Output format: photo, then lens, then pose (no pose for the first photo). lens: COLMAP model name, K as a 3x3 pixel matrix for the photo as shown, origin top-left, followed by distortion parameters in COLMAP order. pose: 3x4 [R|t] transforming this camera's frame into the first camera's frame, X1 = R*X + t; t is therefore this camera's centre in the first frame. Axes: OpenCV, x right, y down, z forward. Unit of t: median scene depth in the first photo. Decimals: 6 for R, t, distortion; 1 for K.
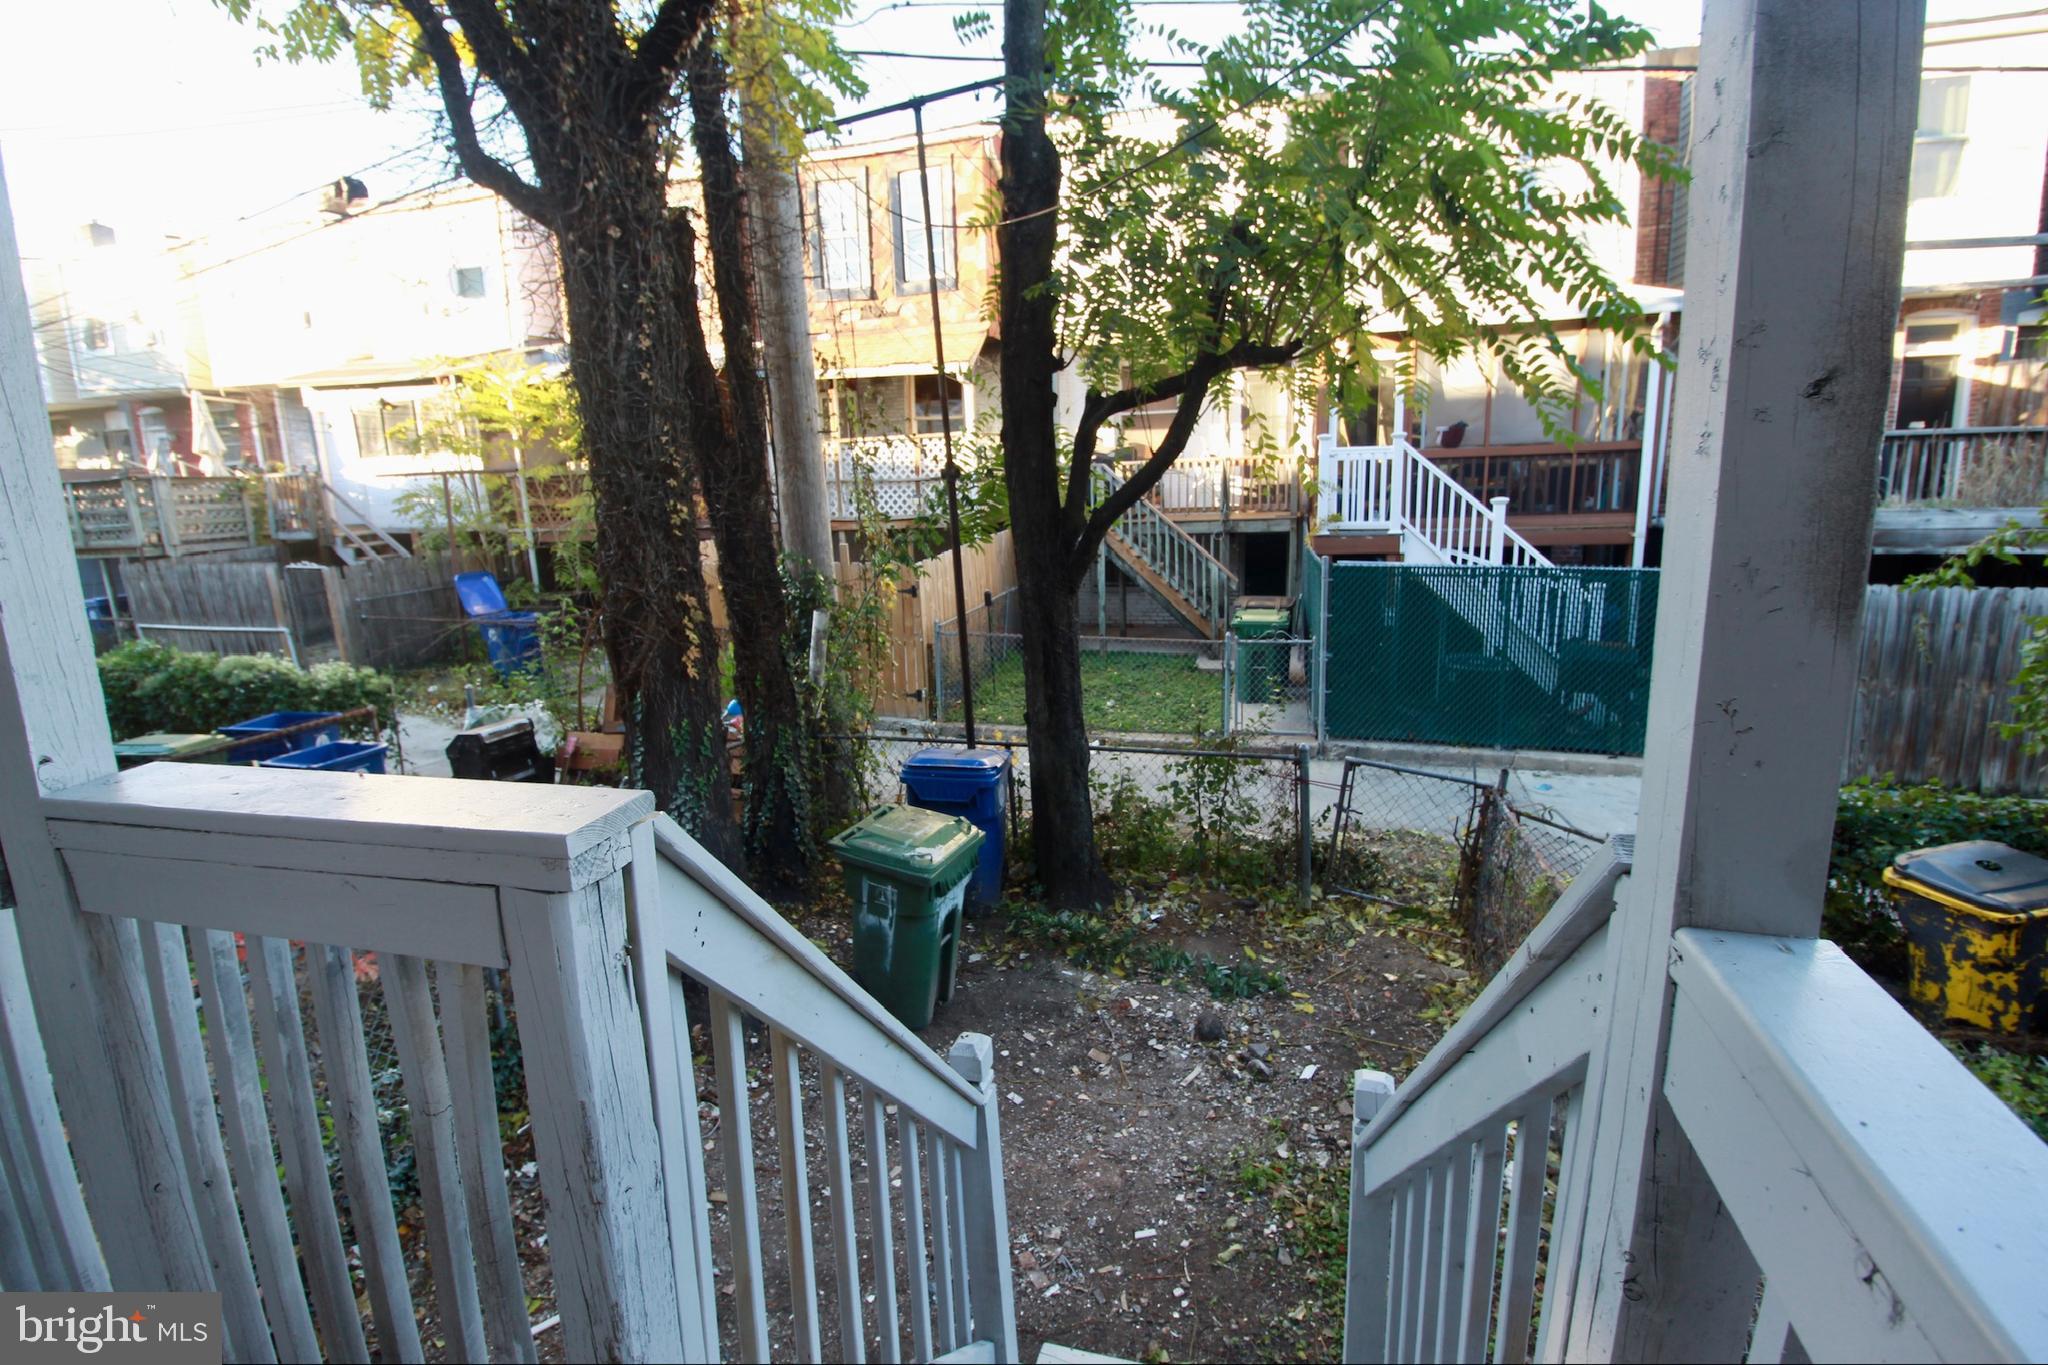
lens RADIAL K [[946.1, 0, 1015.7], [0, 946.1, 662.7], [0, 0, 1]] dist [0.000845, -0.011993]
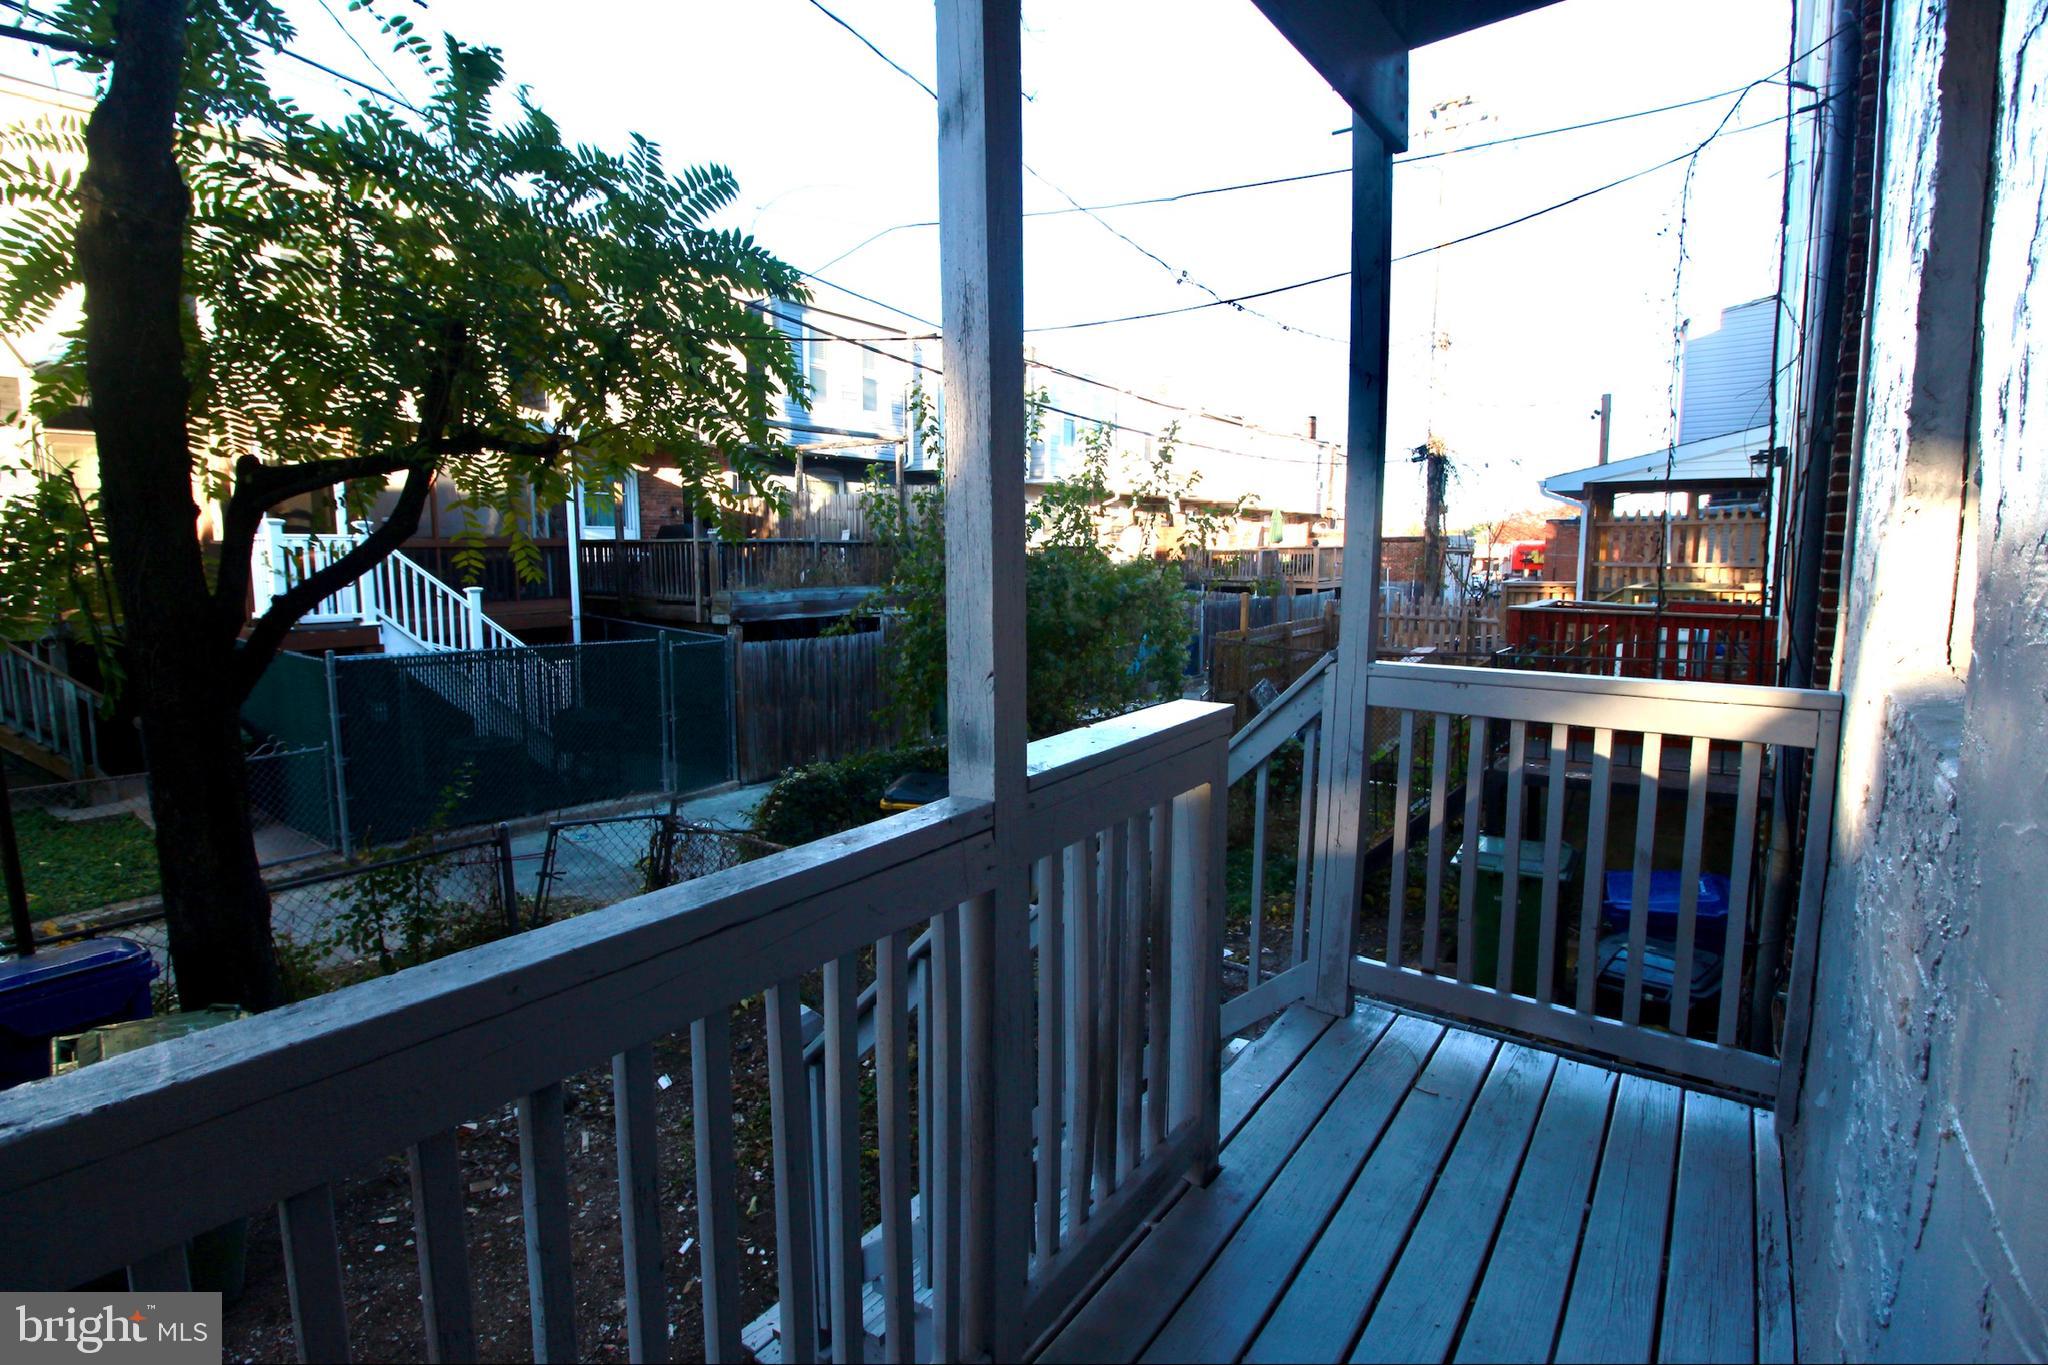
lens RADIAL K [[946.1, 0, 1015.7], [0, 946.1, 662.7], [0, 0, 1]] dist [0.000845, -0.011993]
pose [[0.377204, -0.080890, 0.922591, -0.187341], [0.169786, 0.985335, 0.016973, -0.003685], [-0.910434, 0.150240, 0.385406, 0.037008]]
